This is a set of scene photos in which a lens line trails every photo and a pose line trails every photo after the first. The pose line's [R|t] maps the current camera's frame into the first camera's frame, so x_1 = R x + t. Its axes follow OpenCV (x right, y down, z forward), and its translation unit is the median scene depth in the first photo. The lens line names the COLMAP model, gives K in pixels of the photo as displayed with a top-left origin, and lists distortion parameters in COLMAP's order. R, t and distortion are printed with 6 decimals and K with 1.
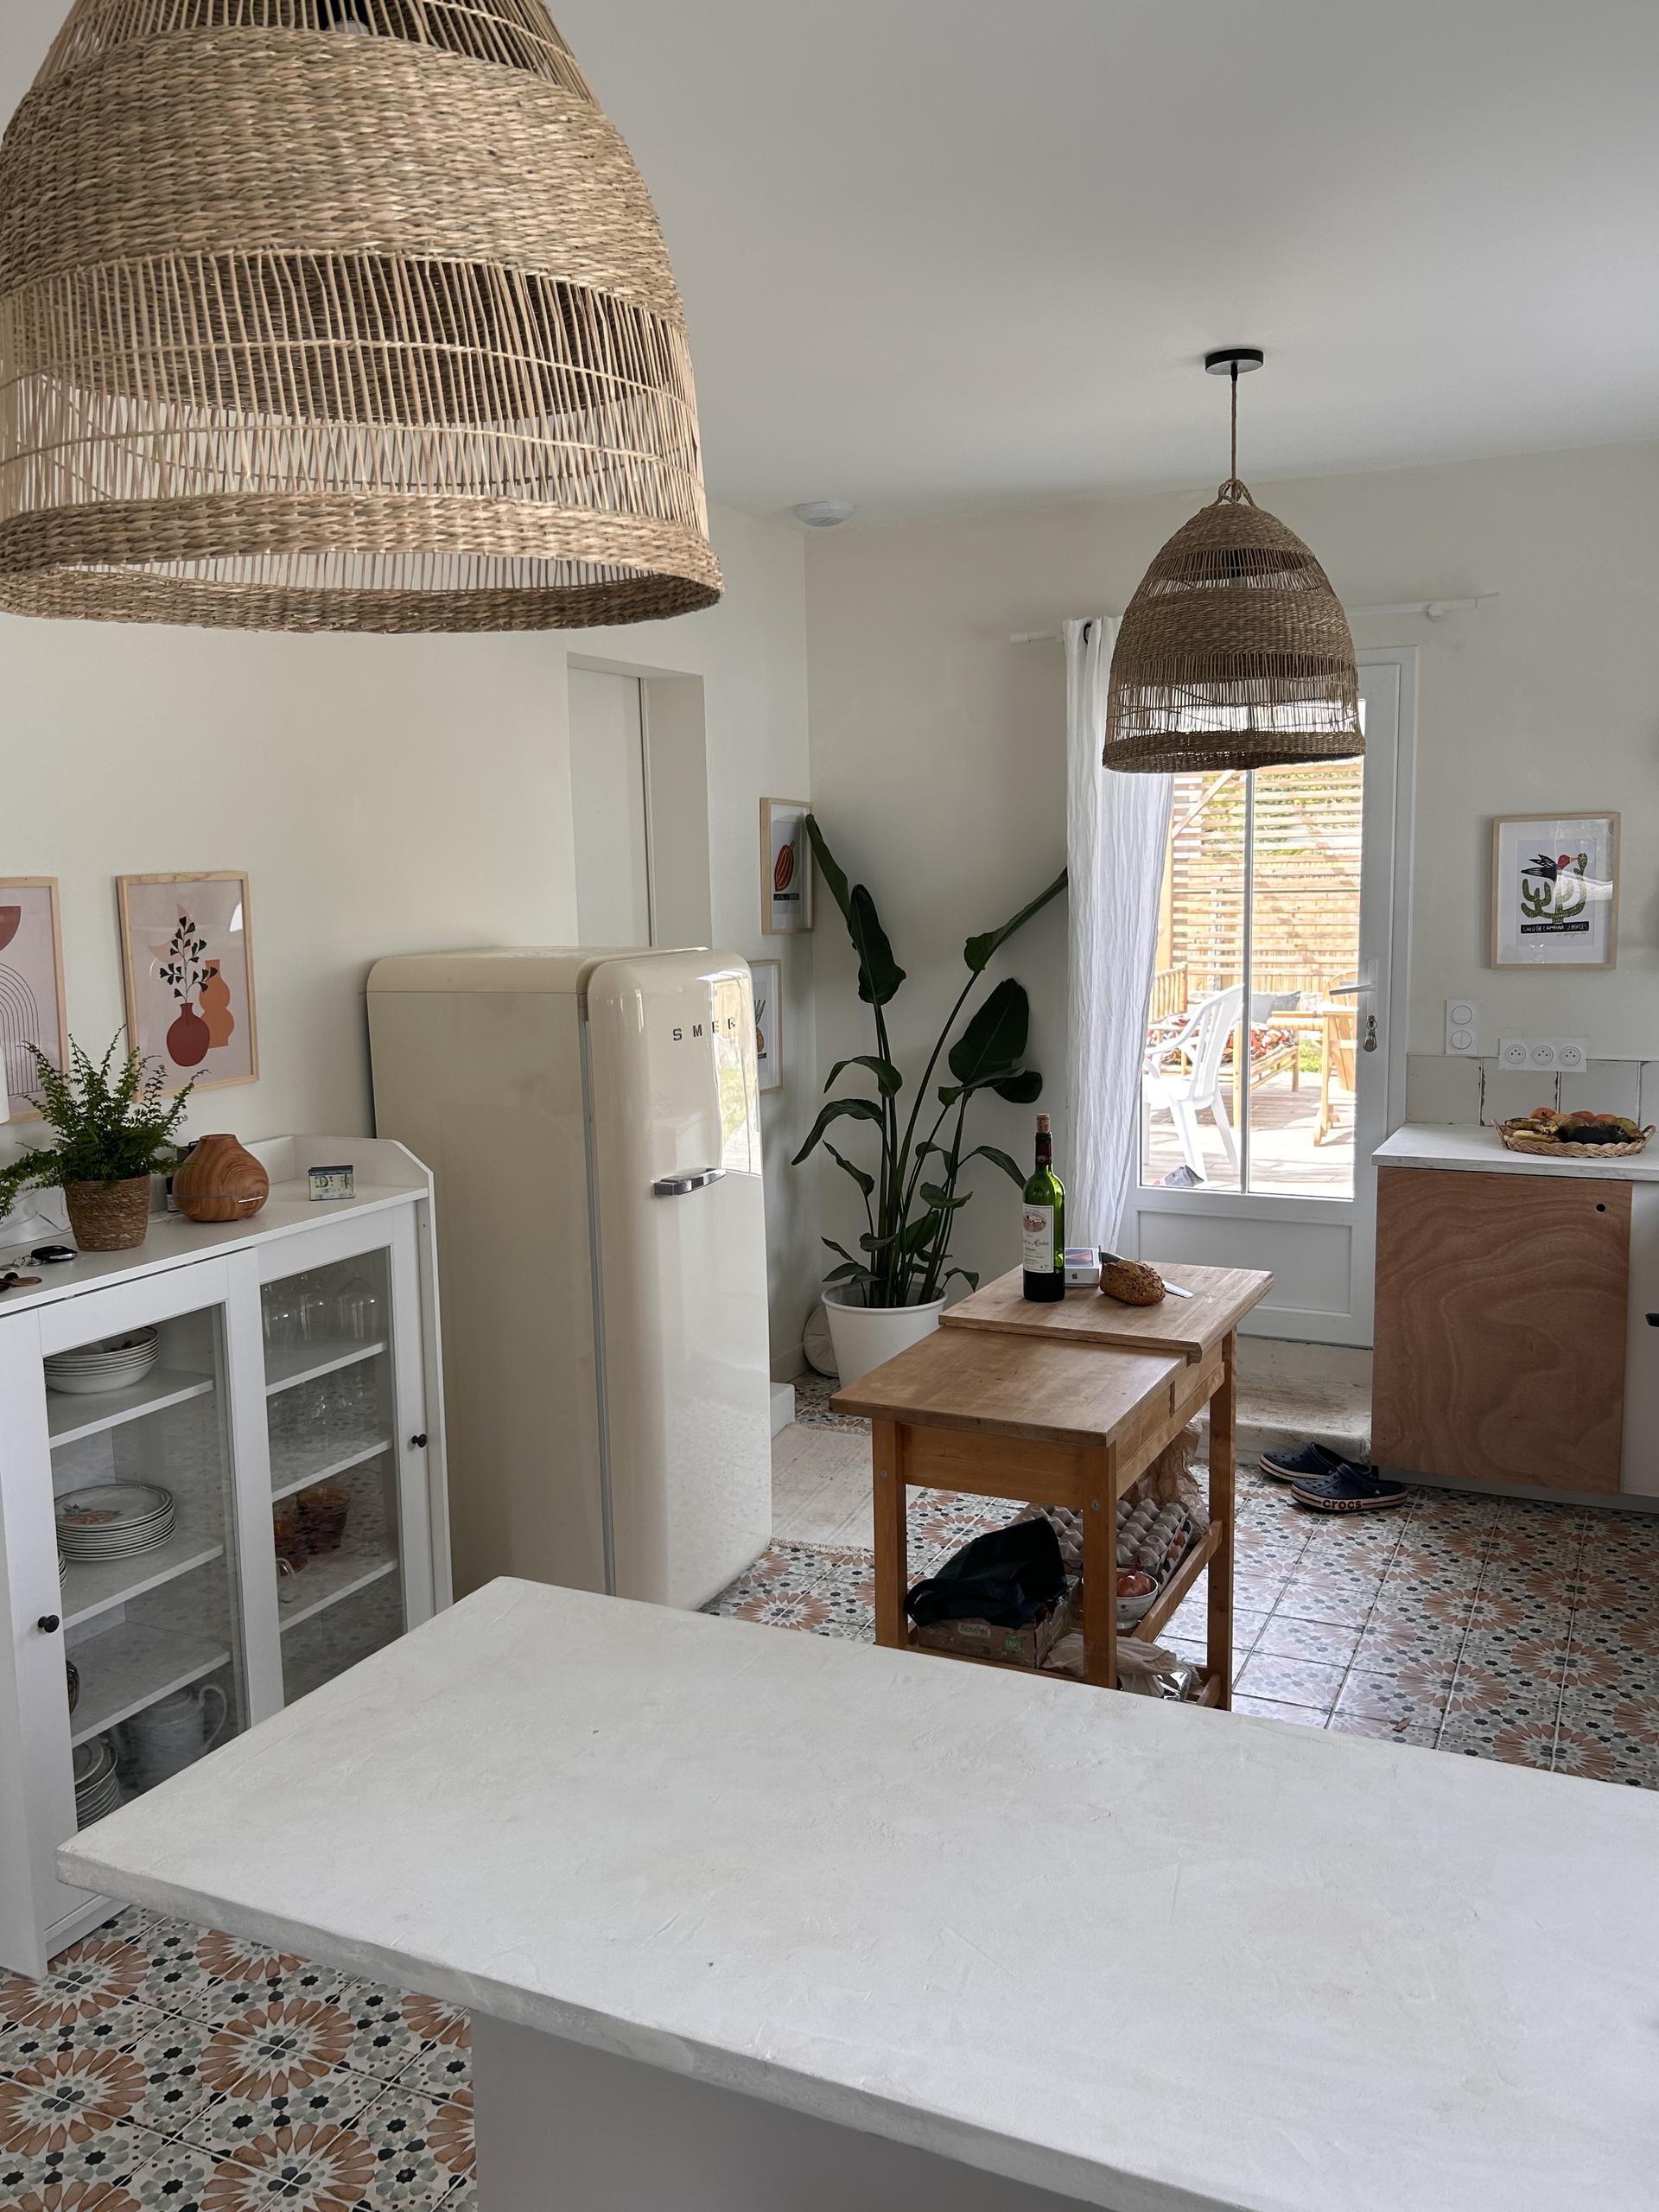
lens RADIAL K [[1824.1, 0, 829.5], [0, 1824.1, 1106.0], [0, 0, 1]] dist [0.038614, 0.001332]
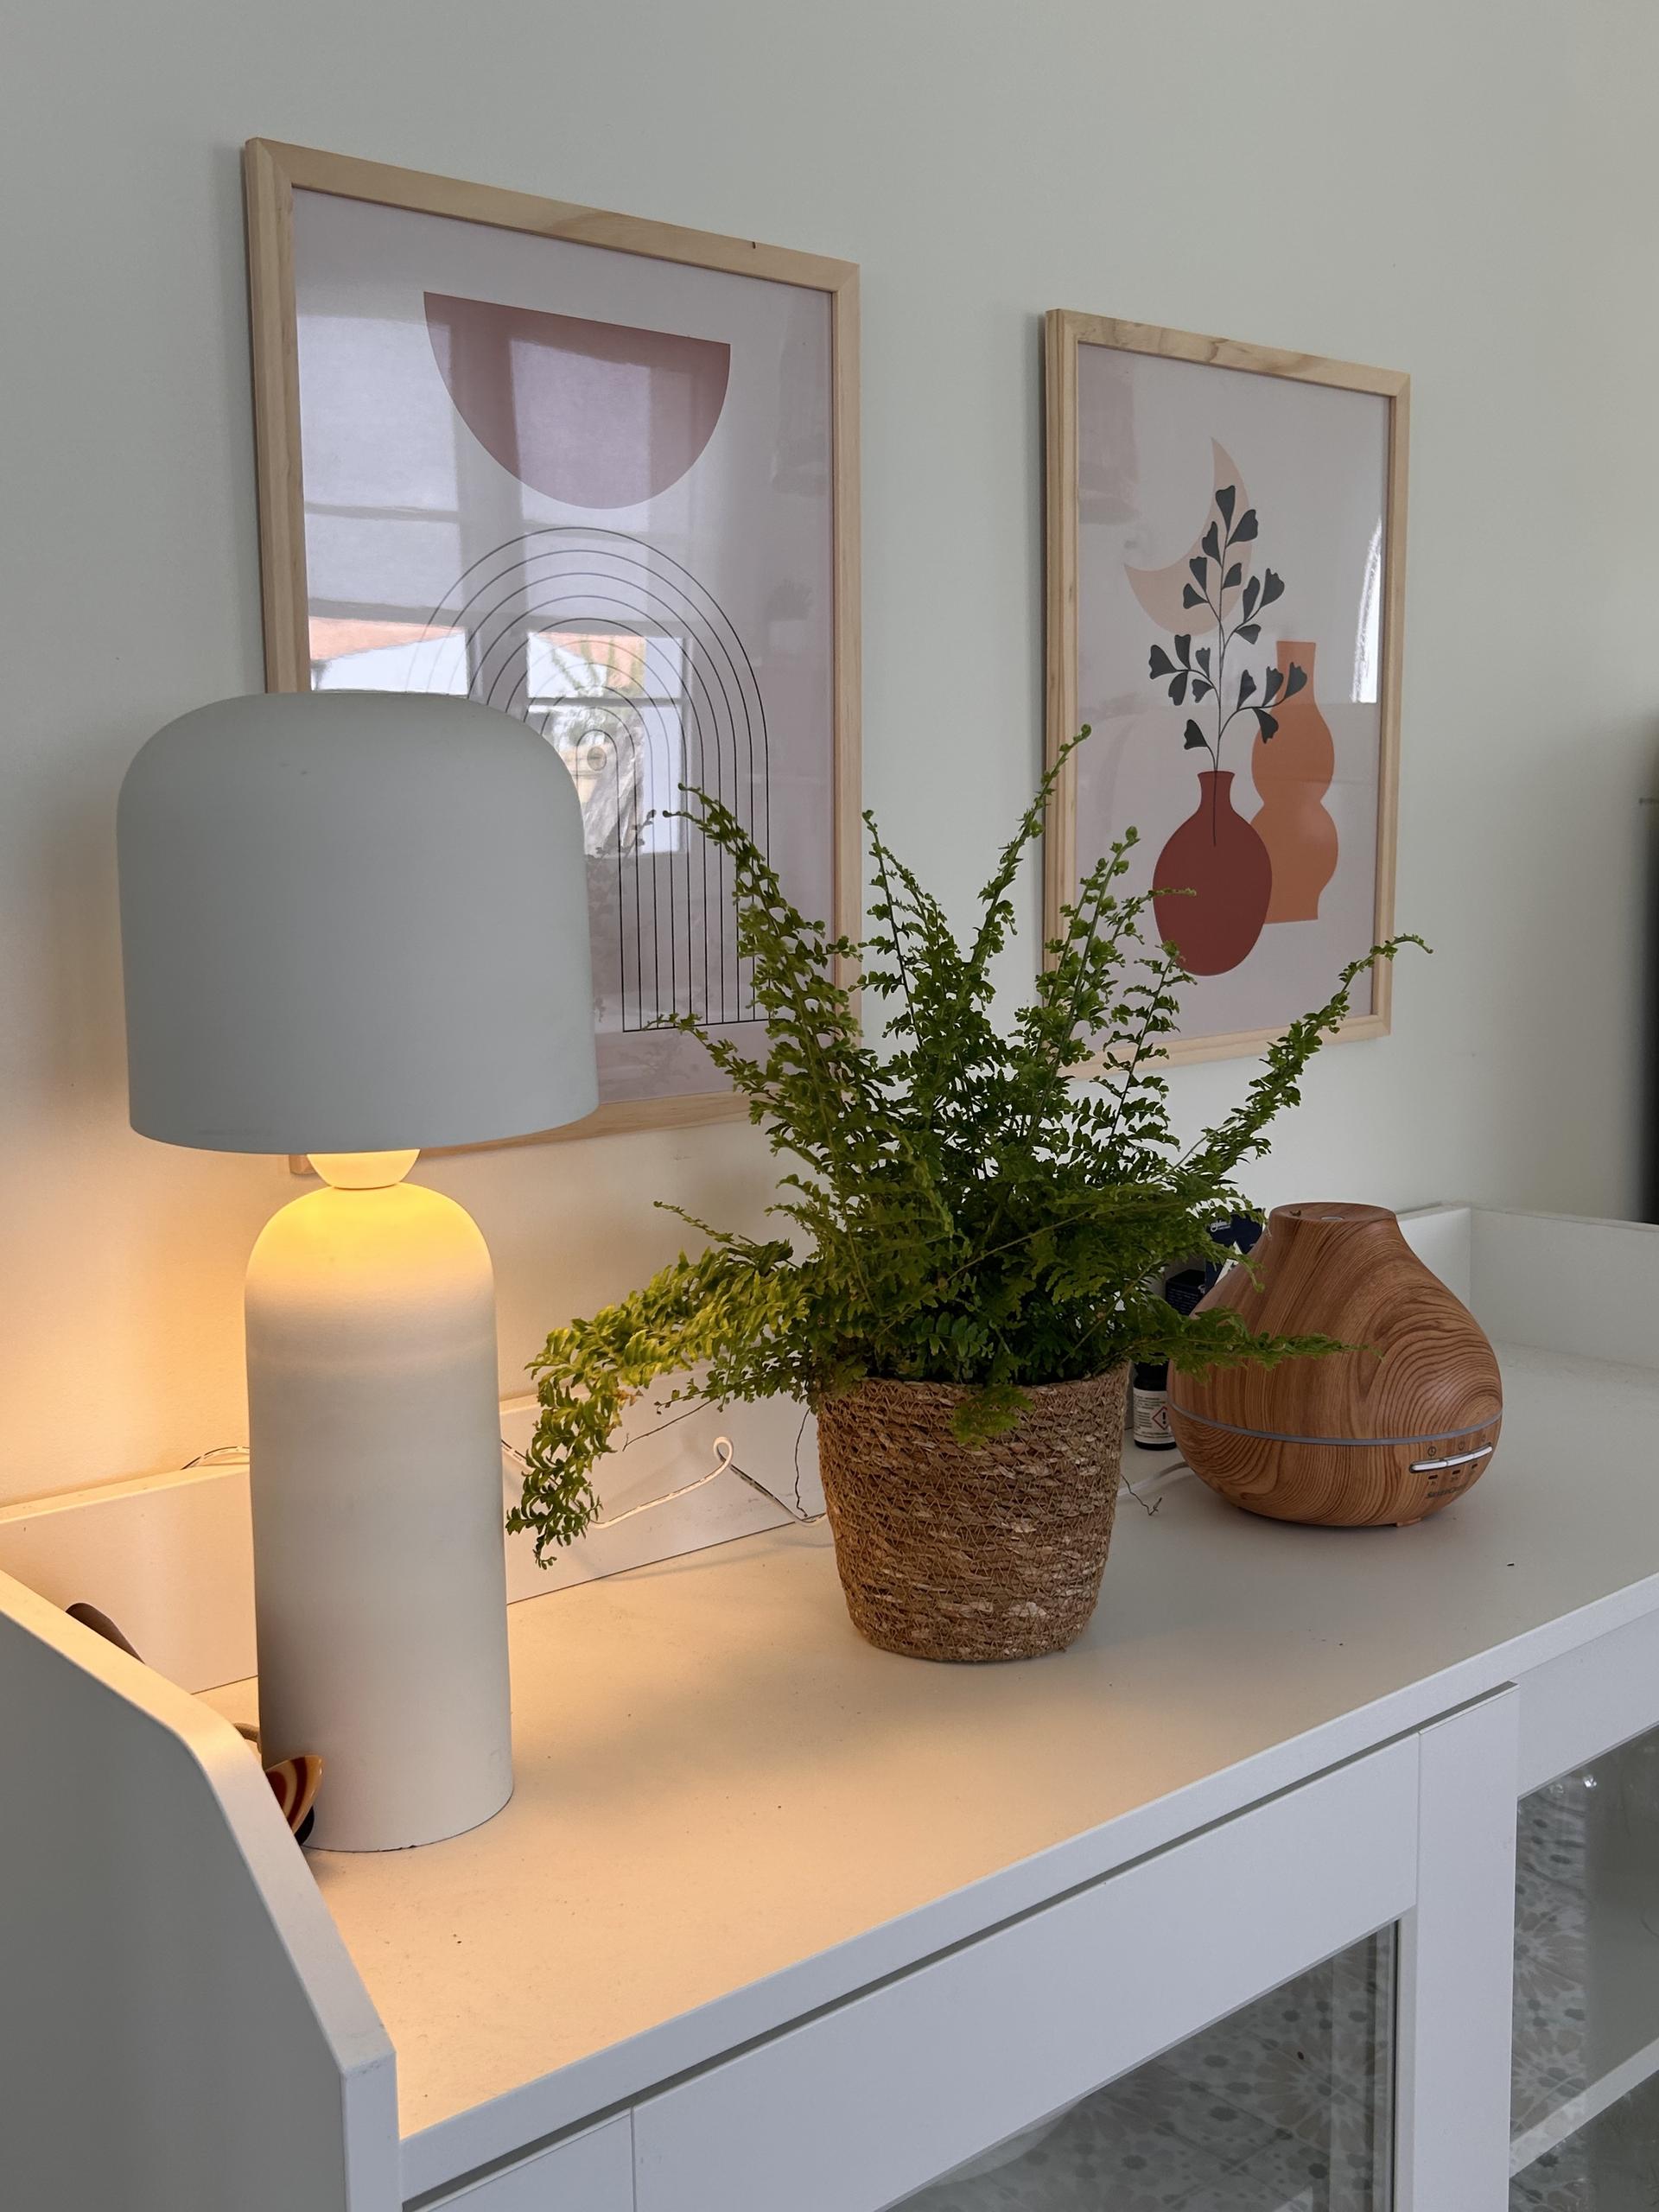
lens RADIAL K [[2159.9, 0, 829.5], [0, 2159.9, 1106.0], [0, 0, 1]] dist [0.004844, 0.002059]
pose [[0.914597, 0.050245, -0.401233, -0.277616], [-0.053848, 0.998546, 0.002300, 0.003914], [0.400765, 0.019502, 0.915973, 0.679166]]
